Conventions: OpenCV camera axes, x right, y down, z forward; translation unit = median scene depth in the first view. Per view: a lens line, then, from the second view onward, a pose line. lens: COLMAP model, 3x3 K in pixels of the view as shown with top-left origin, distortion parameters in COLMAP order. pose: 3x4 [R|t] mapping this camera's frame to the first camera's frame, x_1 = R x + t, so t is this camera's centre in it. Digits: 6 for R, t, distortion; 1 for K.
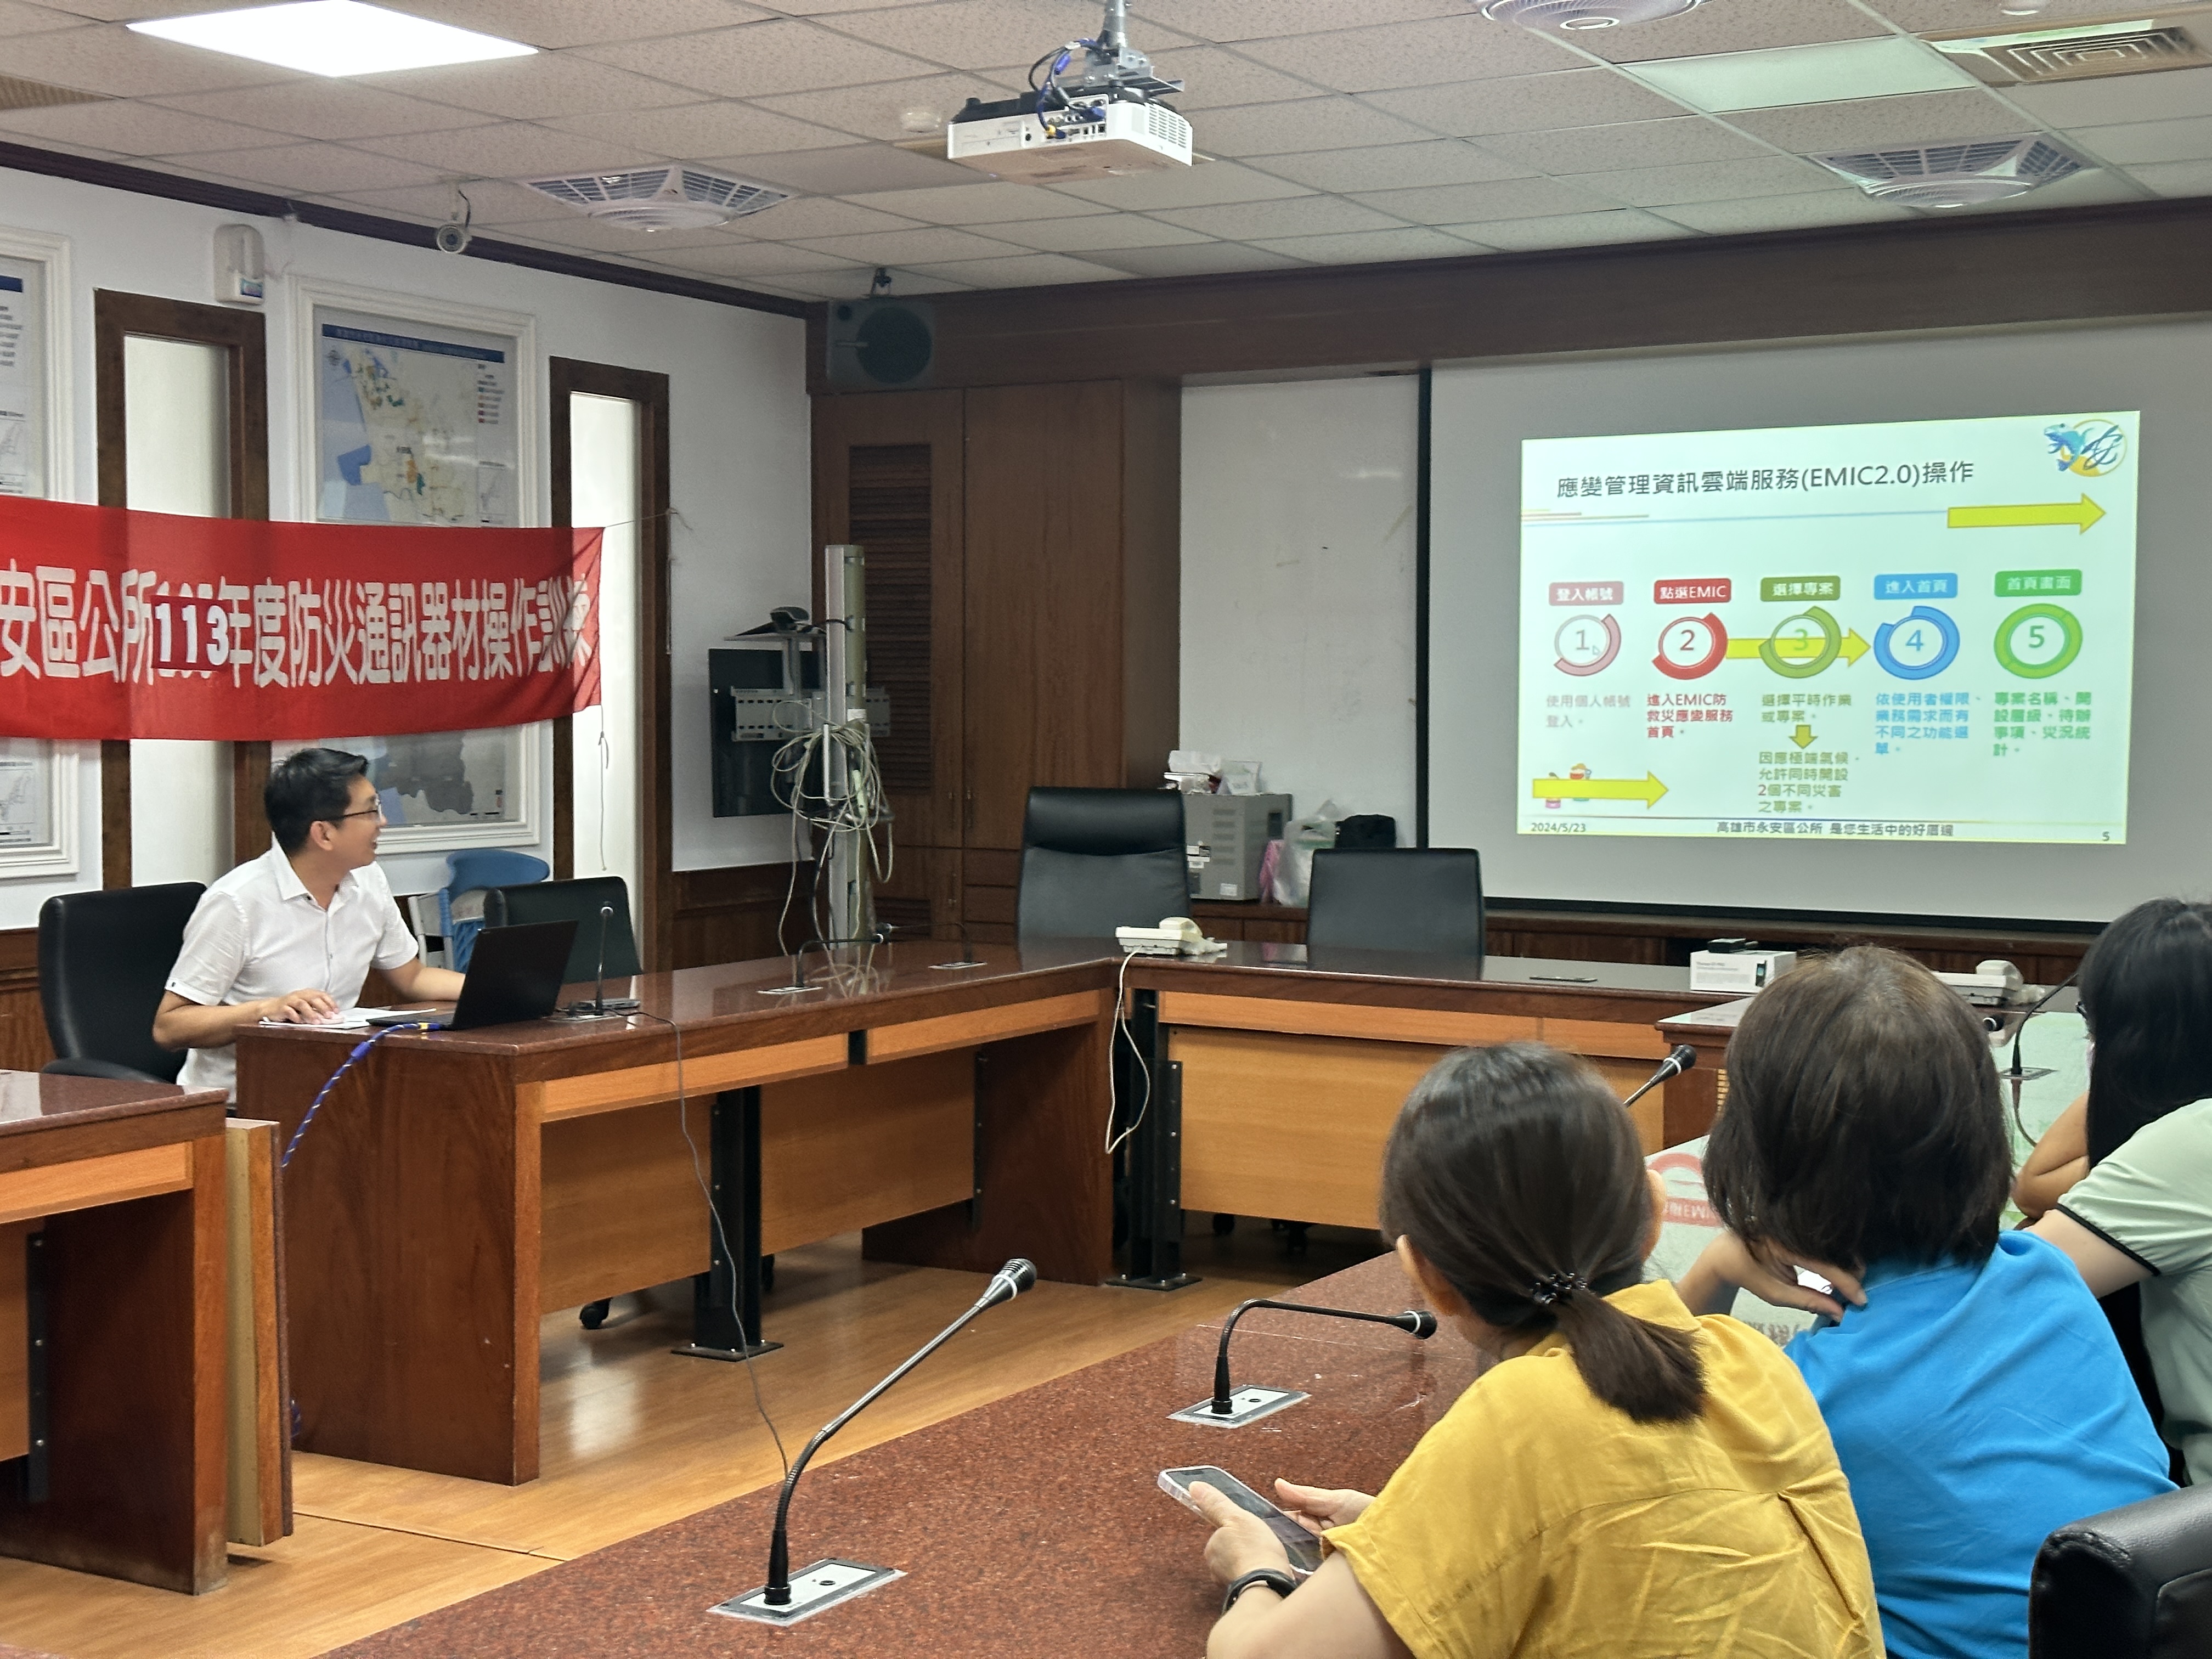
lens RADIAL K [[3074.0, 0, 1099.9], [0, 3074.0, 834.4], [0, 0, 1]] dist [0.104497, 0.000000]
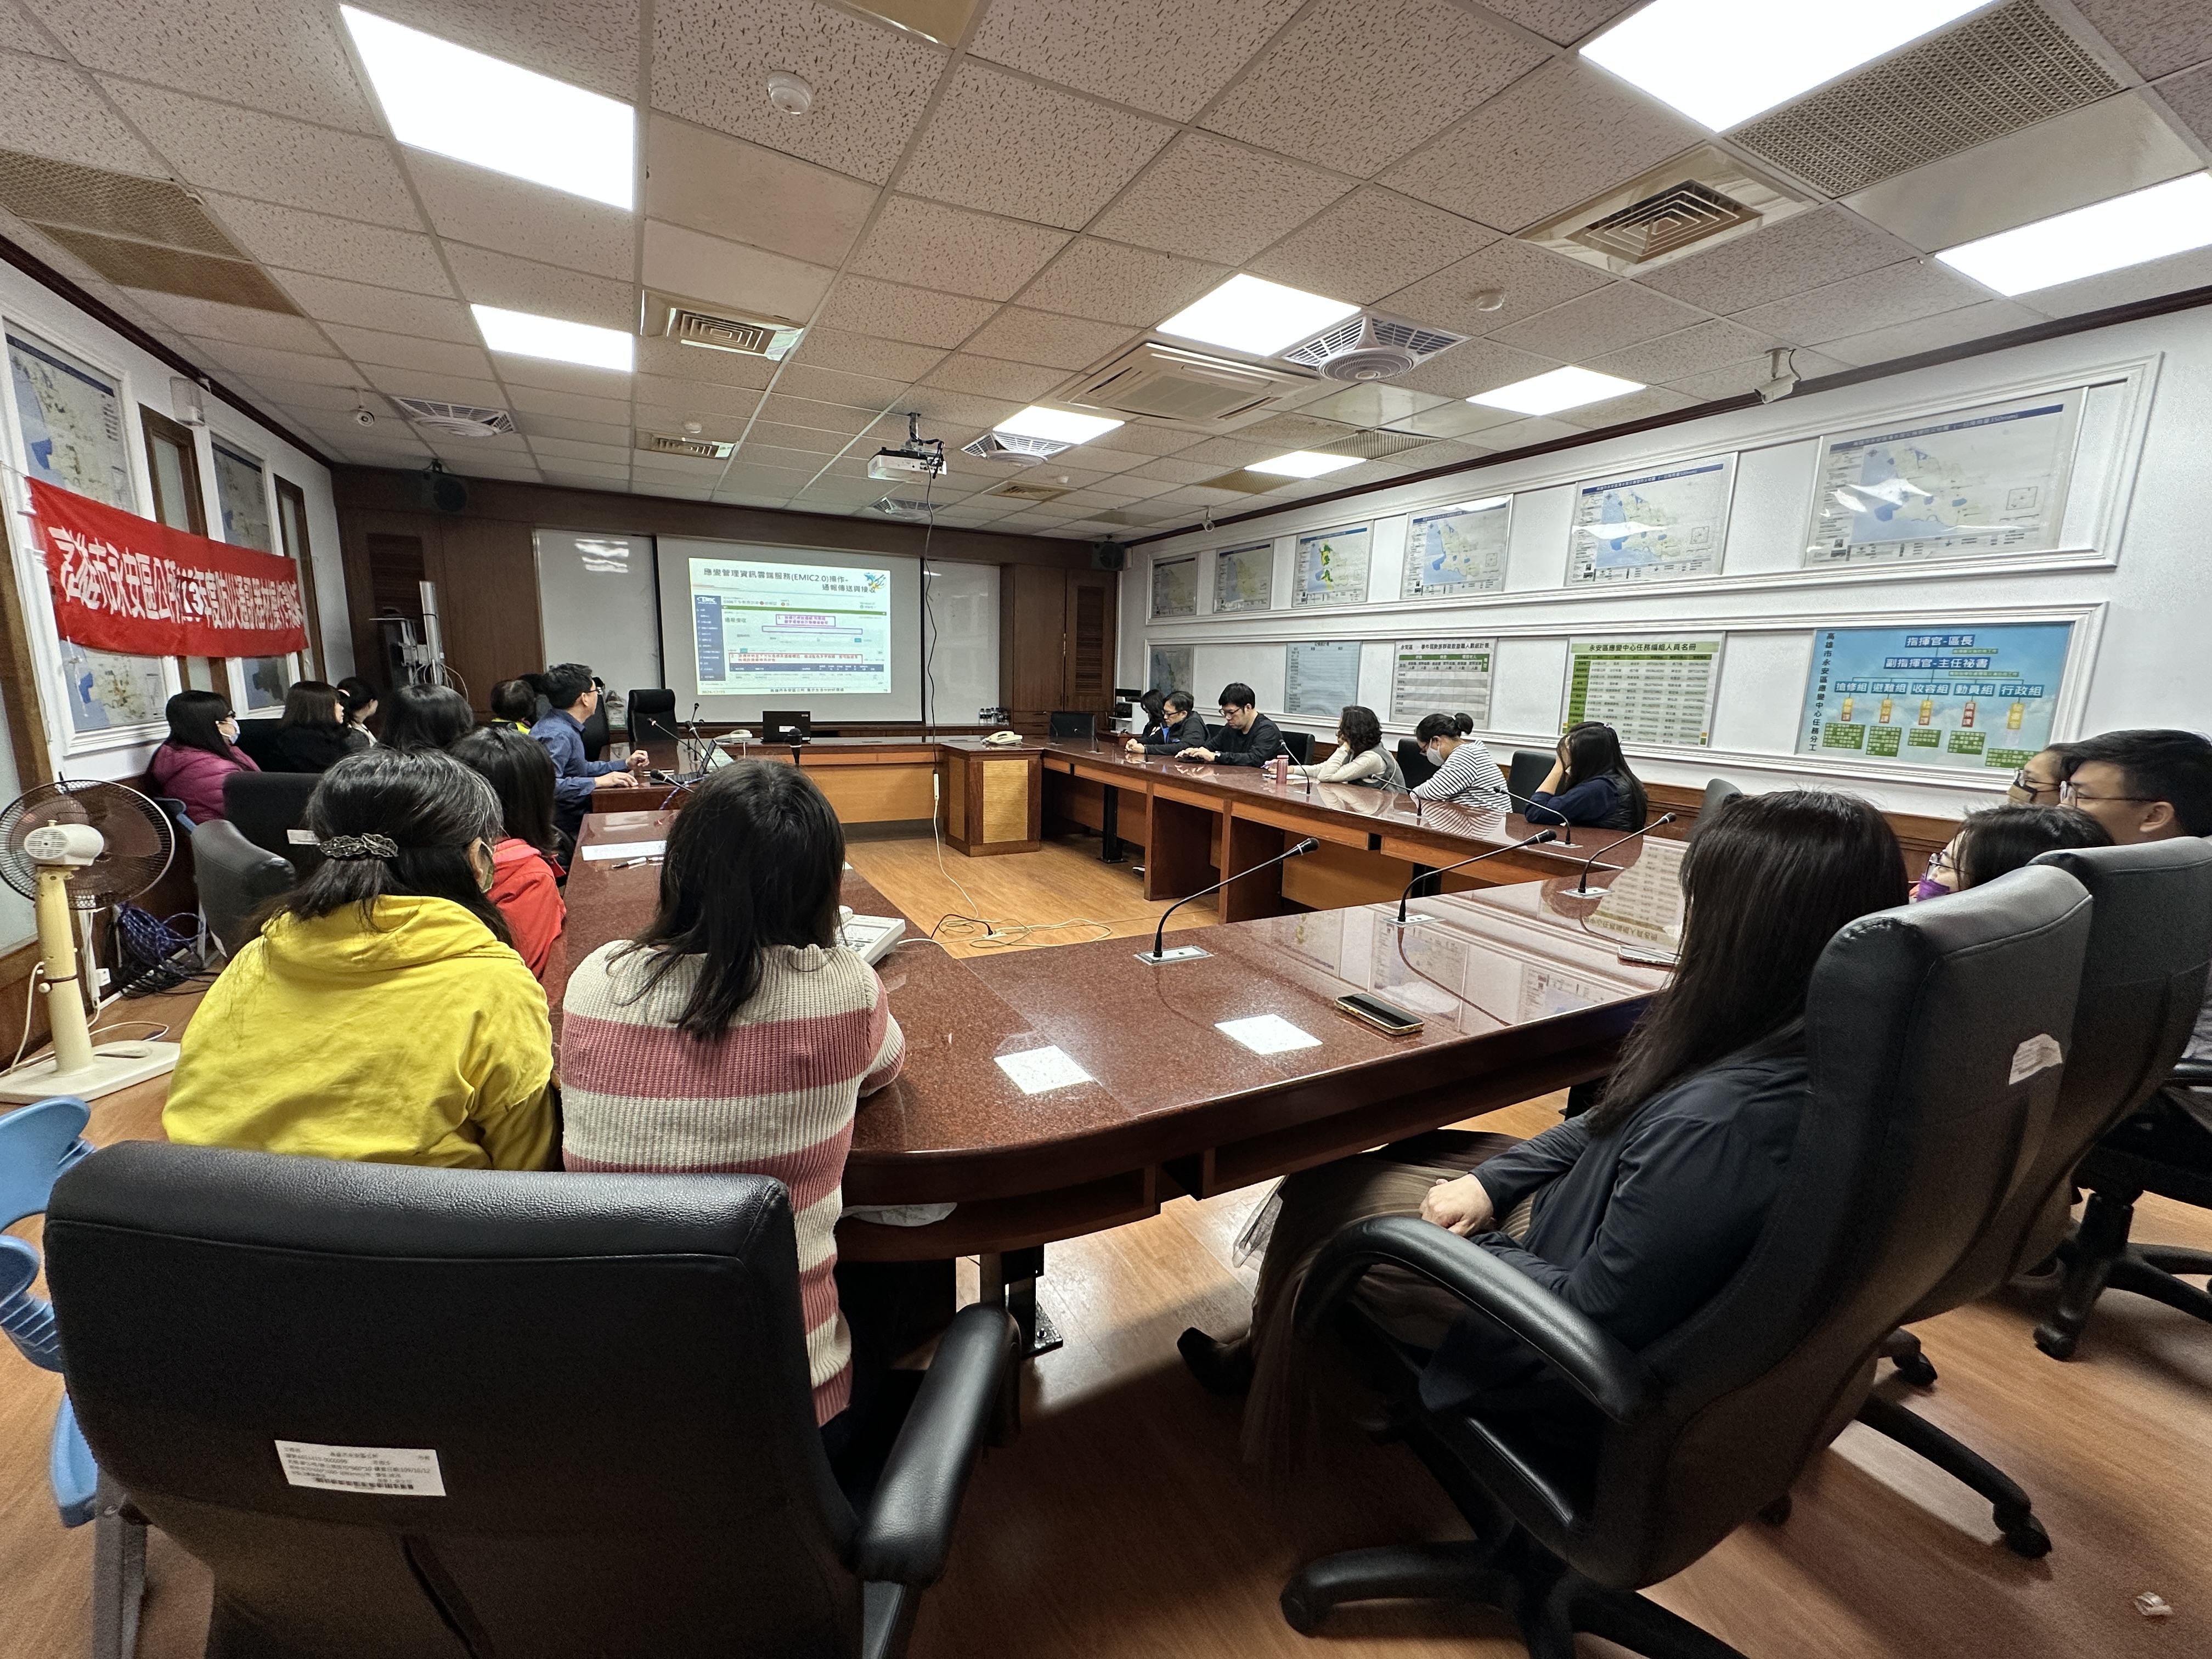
lens RADIAL K [[882.8, 0, 1098.8], [0, 882.8, 846.2], [0, 0, 1]] dist [-0.021759, 0.000425]
pose [[0.534633, -0.143681, 0.832781, -0.462766], [0.010356, 0.986481, 0.163551, 0.006078], [-0.845021, -0.078815, 0.528893, 0.230326]]
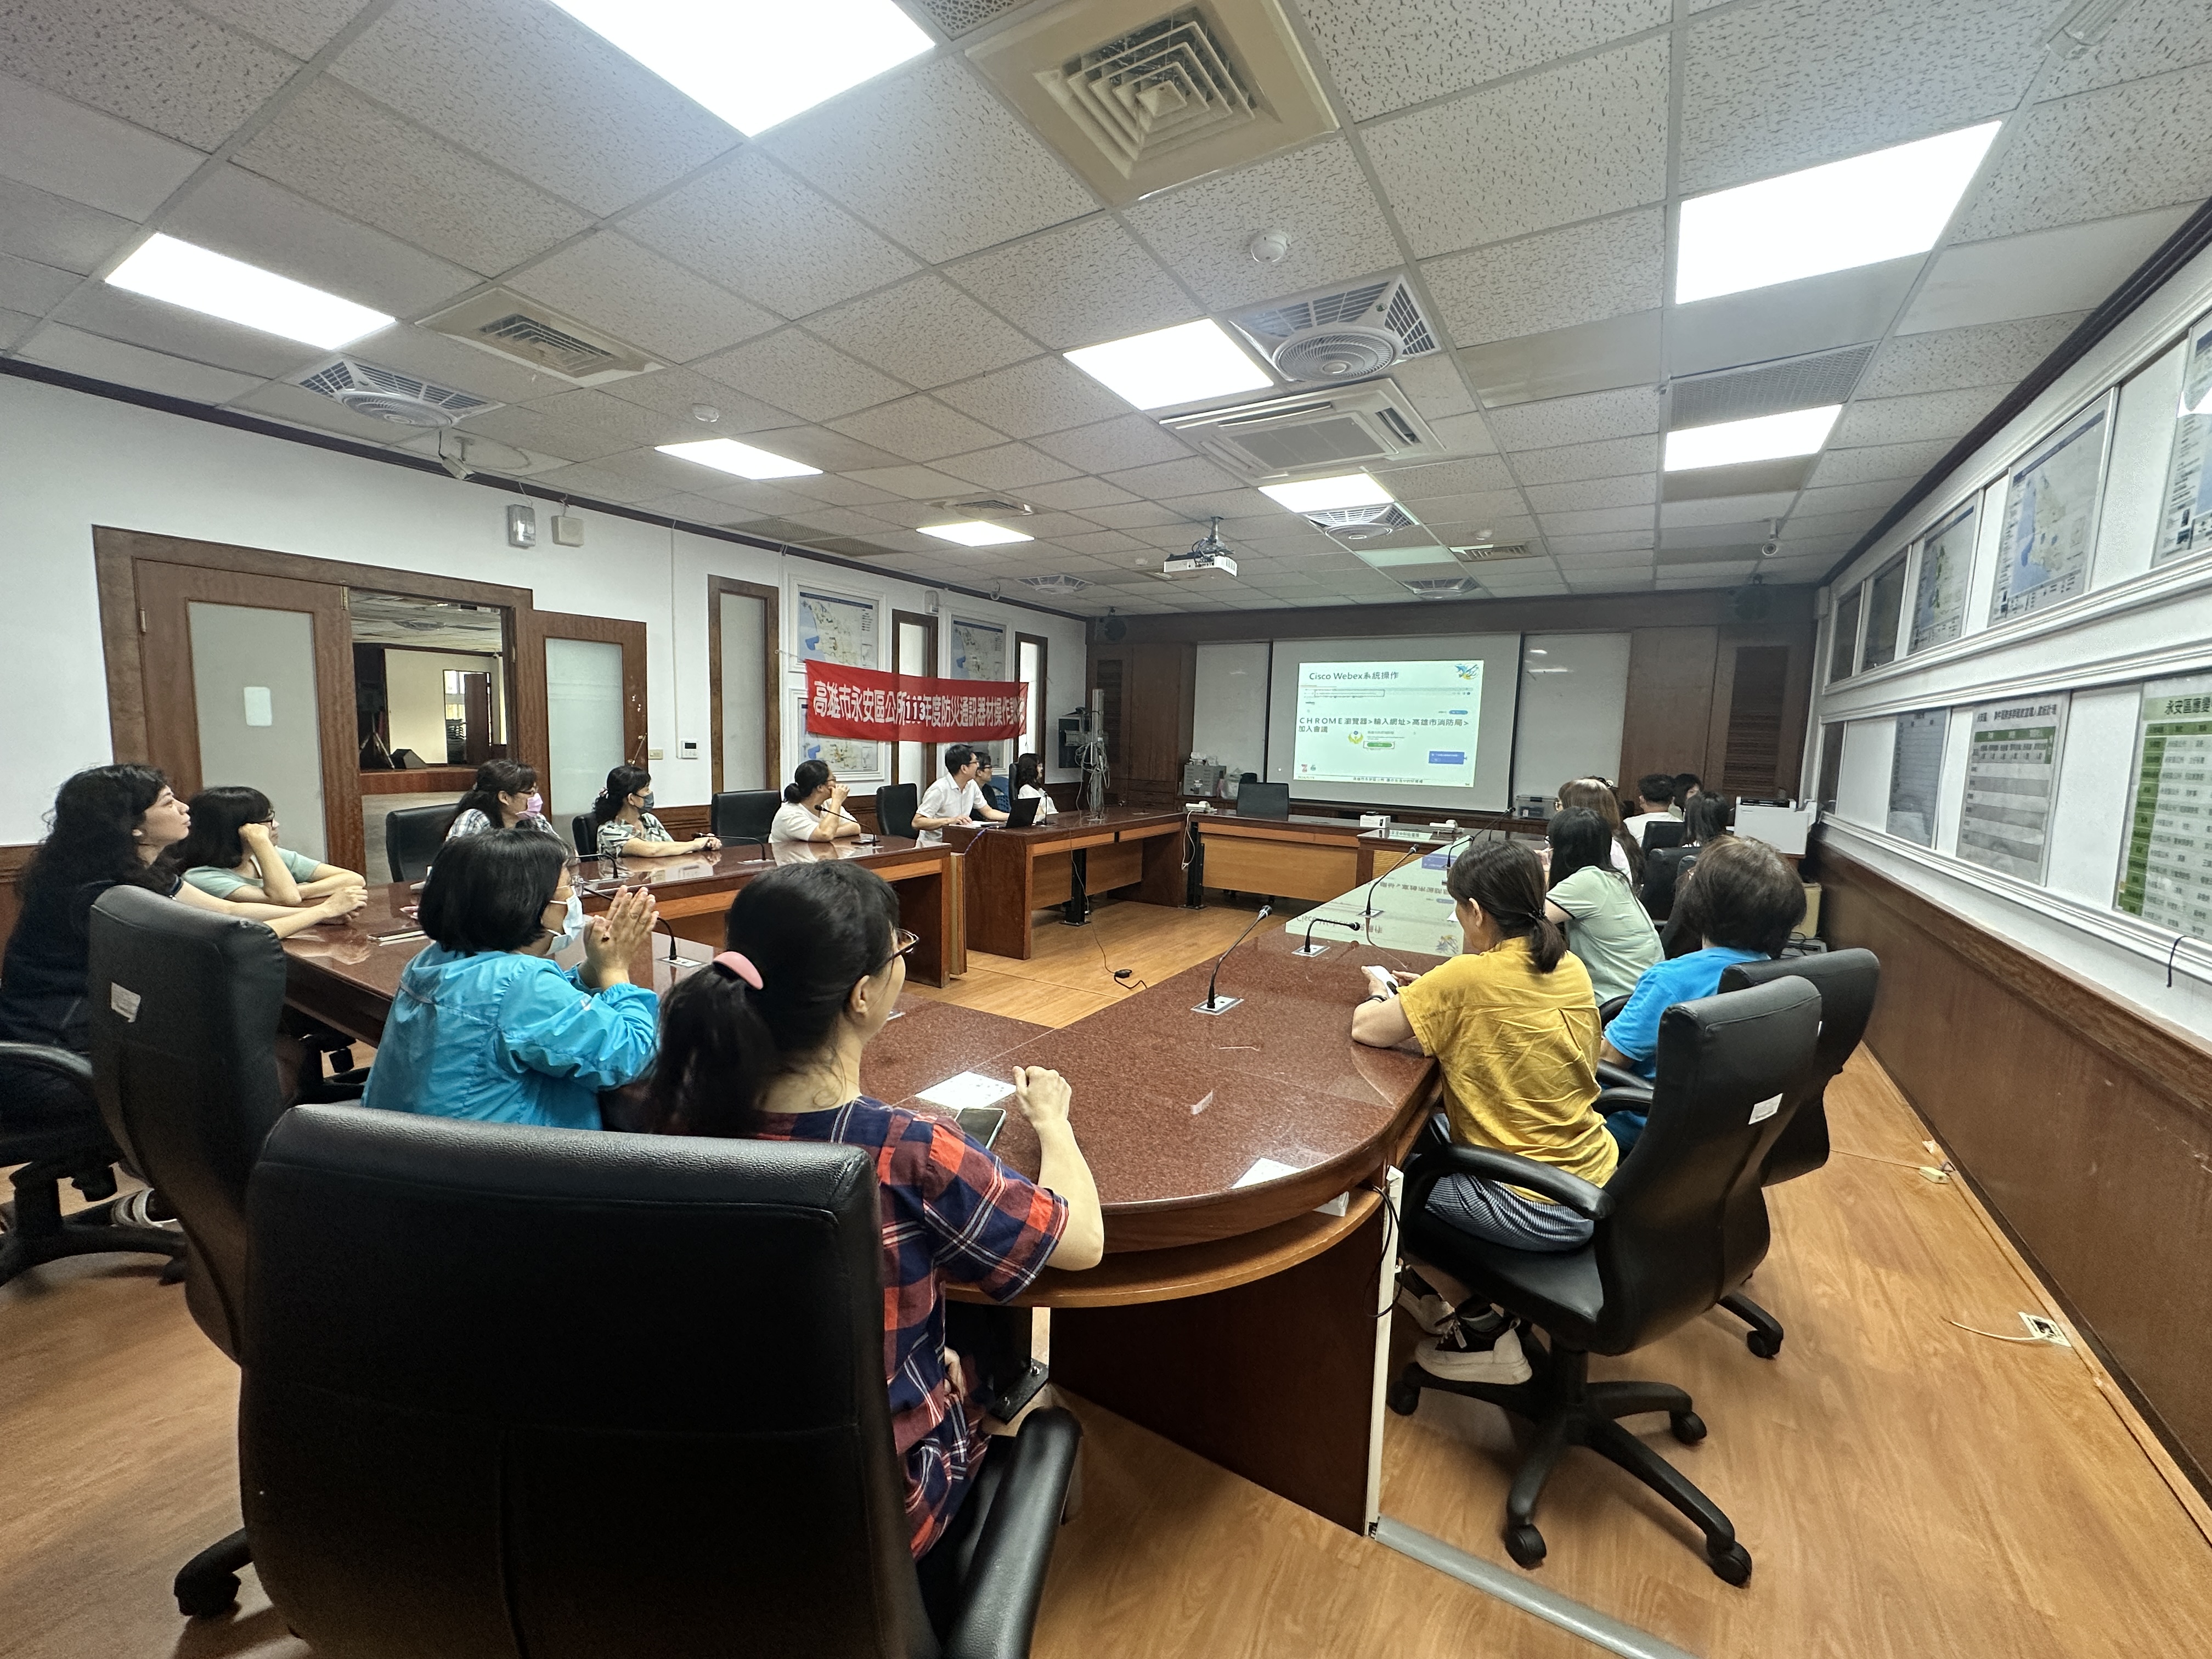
lens RADIAL K [[882.8, 0, 1112.3], [0, 882.8, 831.7], [0, 0, 1]] dist [-0.021759, 0.000425]
pose [[0.999449, 0.028877, -0.016364, -0.055666], [-0.027797, 0.997641, 0.062768, 0.001890], [0.018138, -0.062279, 0.997894, 0.022152]]
